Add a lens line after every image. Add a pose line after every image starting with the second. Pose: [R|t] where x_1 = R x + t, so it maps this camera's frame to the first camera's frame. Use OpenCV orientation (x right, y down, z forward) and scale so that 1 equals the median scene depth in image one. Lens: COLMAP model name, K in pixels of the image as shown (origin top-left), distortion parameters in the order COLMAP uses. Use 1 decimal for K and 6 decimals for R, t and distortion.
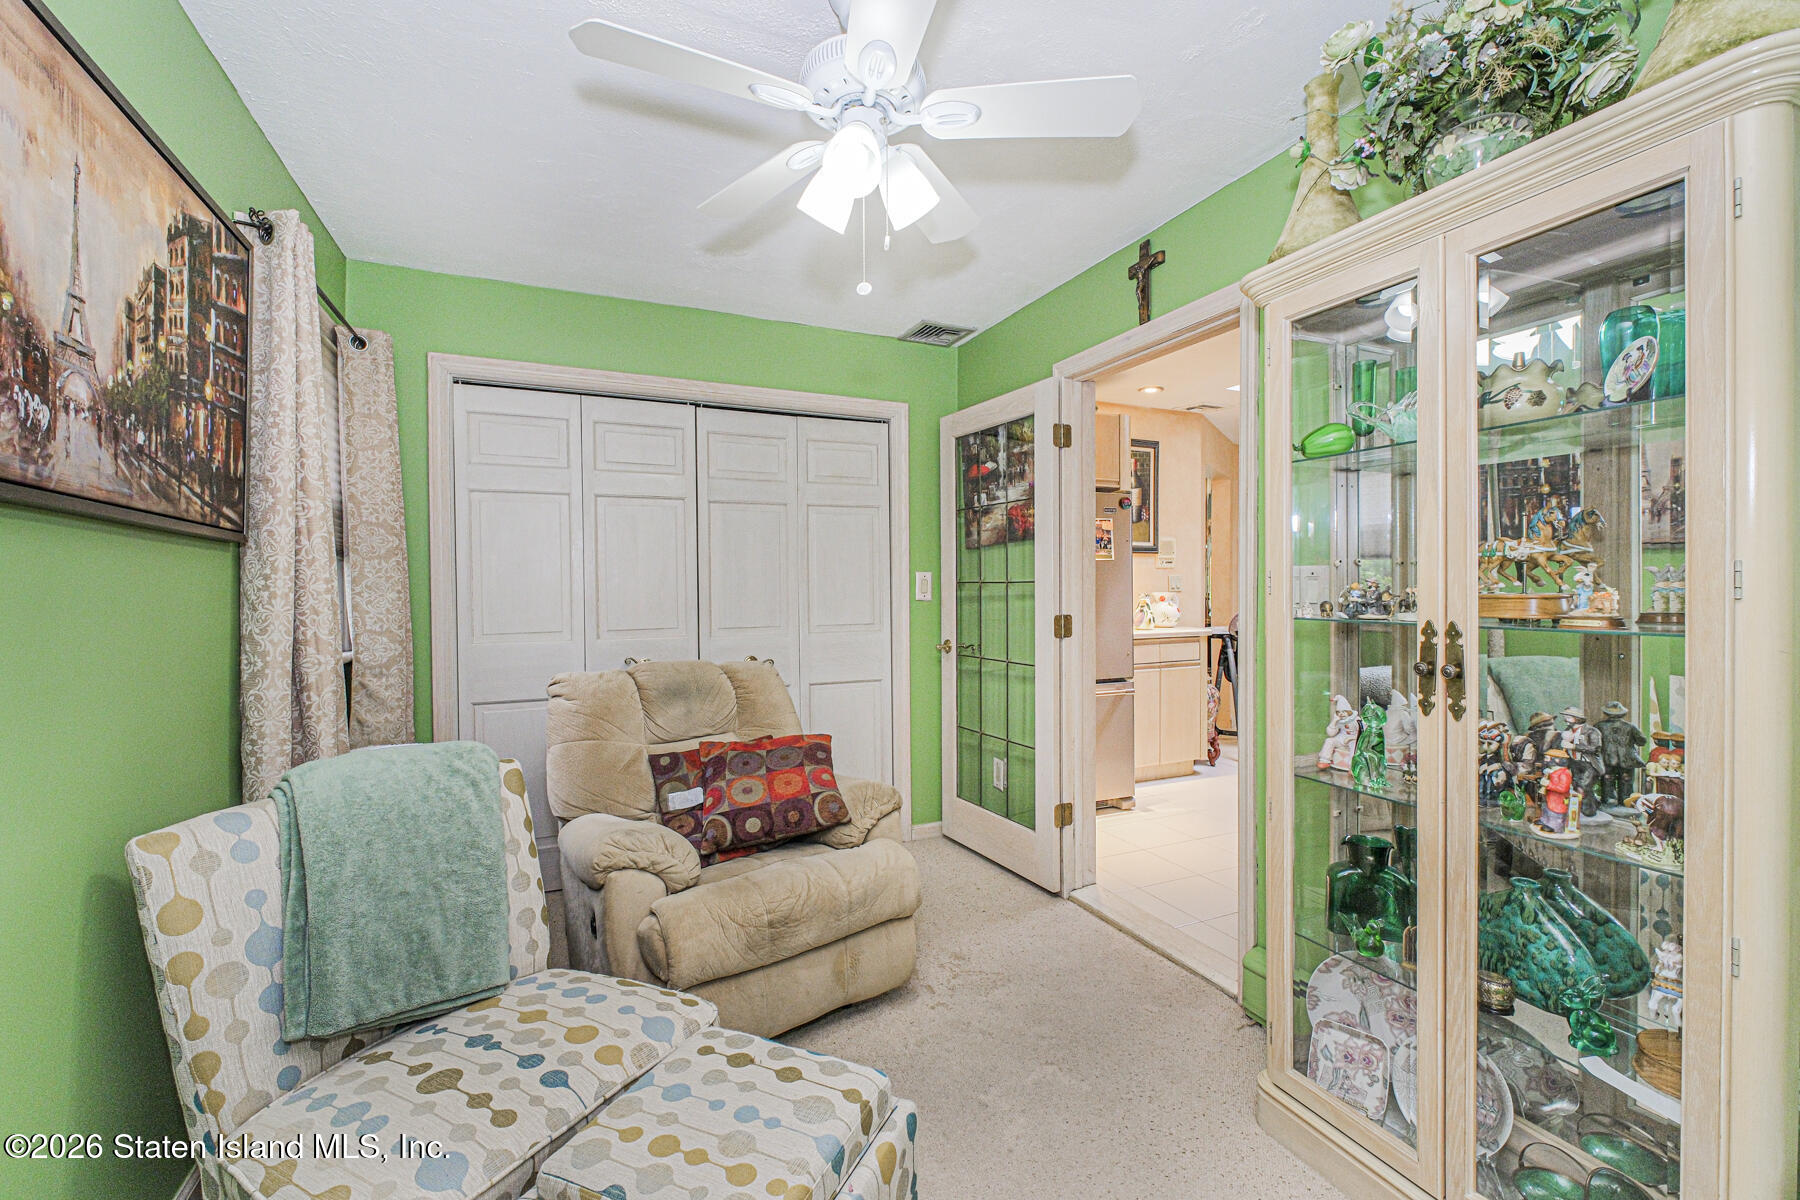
lens RADIAL K [[744.4, 0, 905.3], [0, 744.4, 594.3], [0, 0, 1]] dist [-0.017265, 0.000706]
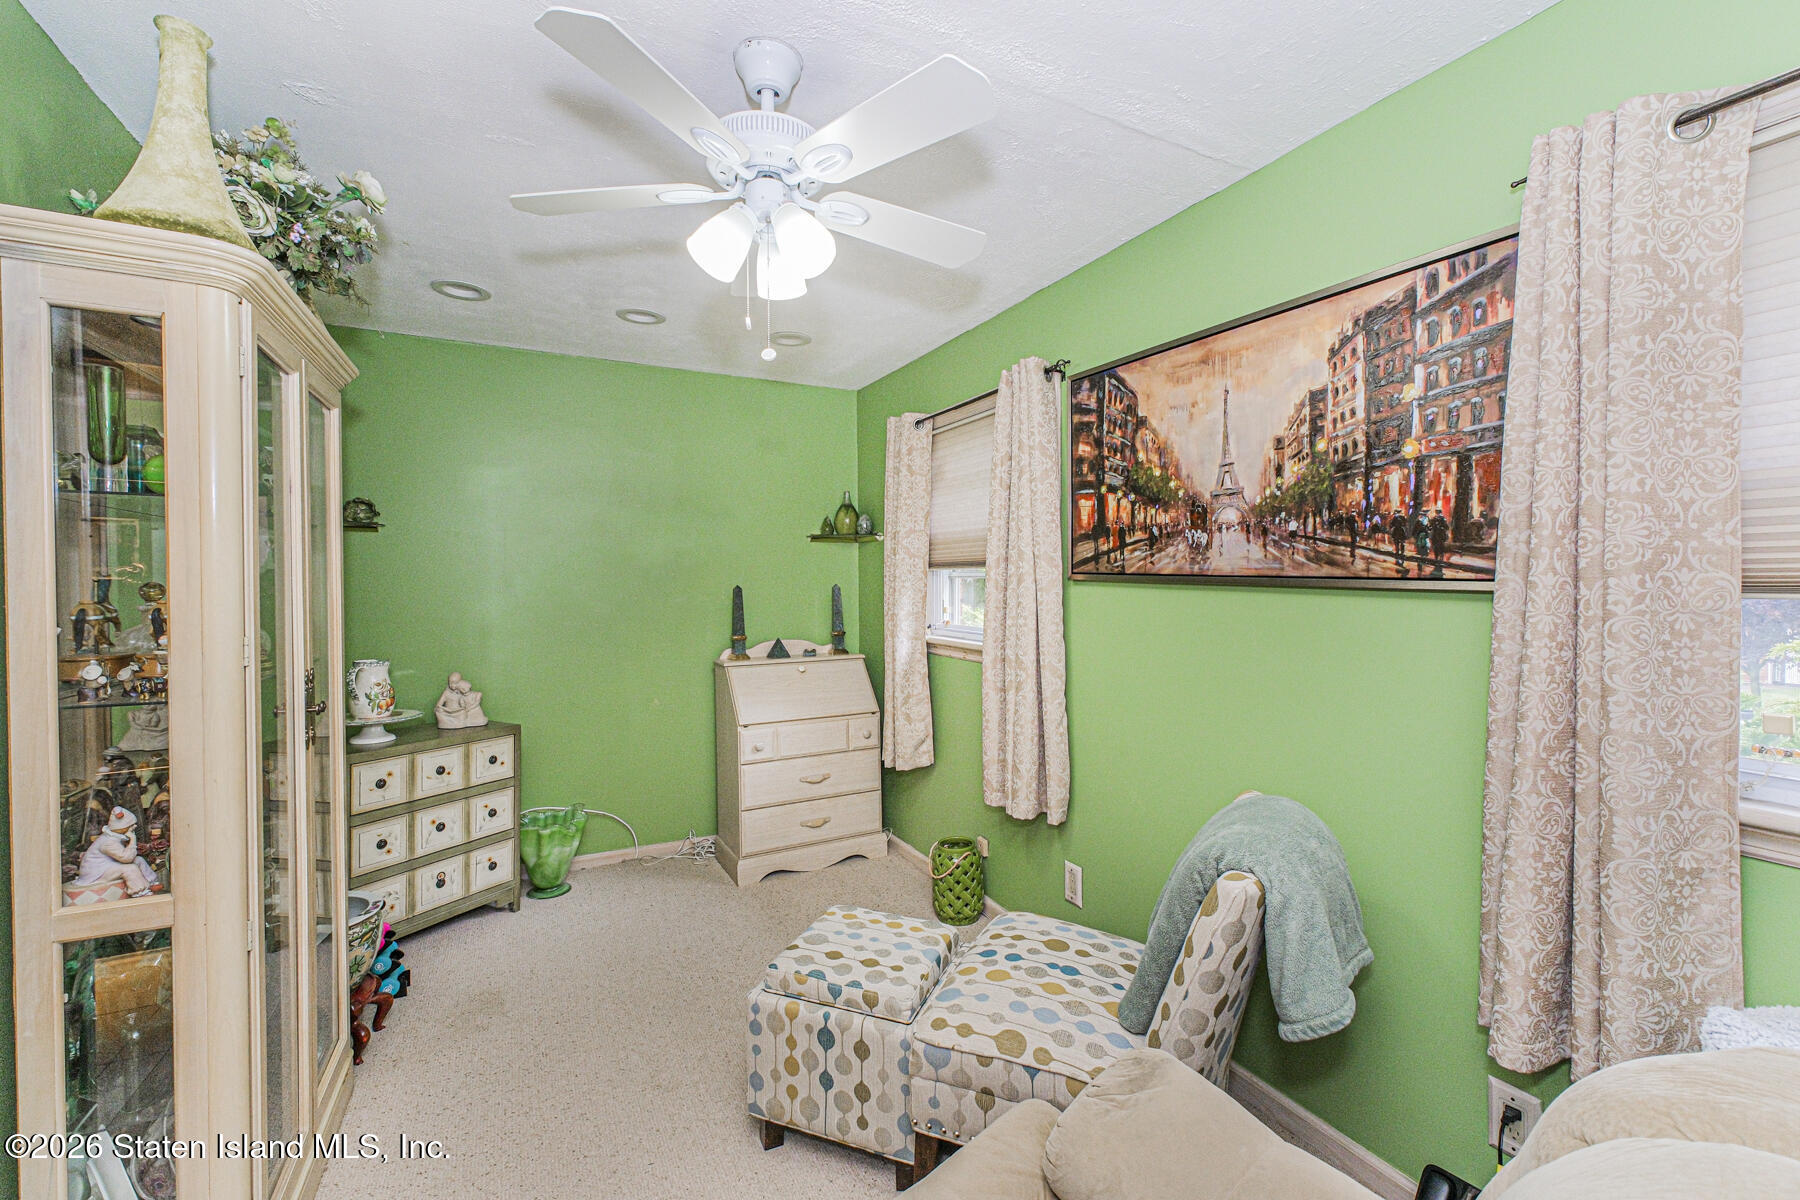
lens RADIAL K [[744.4, 0, 902.9], [0, 744.4, 595.5], [0, 0, 1]] dist [-0.017265, 0.000706]
pose [[-0.999060, 0.007802, -0.042646, -0.240956], [0.006350, 0.999400, 0.034062, -0.139680], [0.042886, 0.033759, -0.998509, 2.517592]]
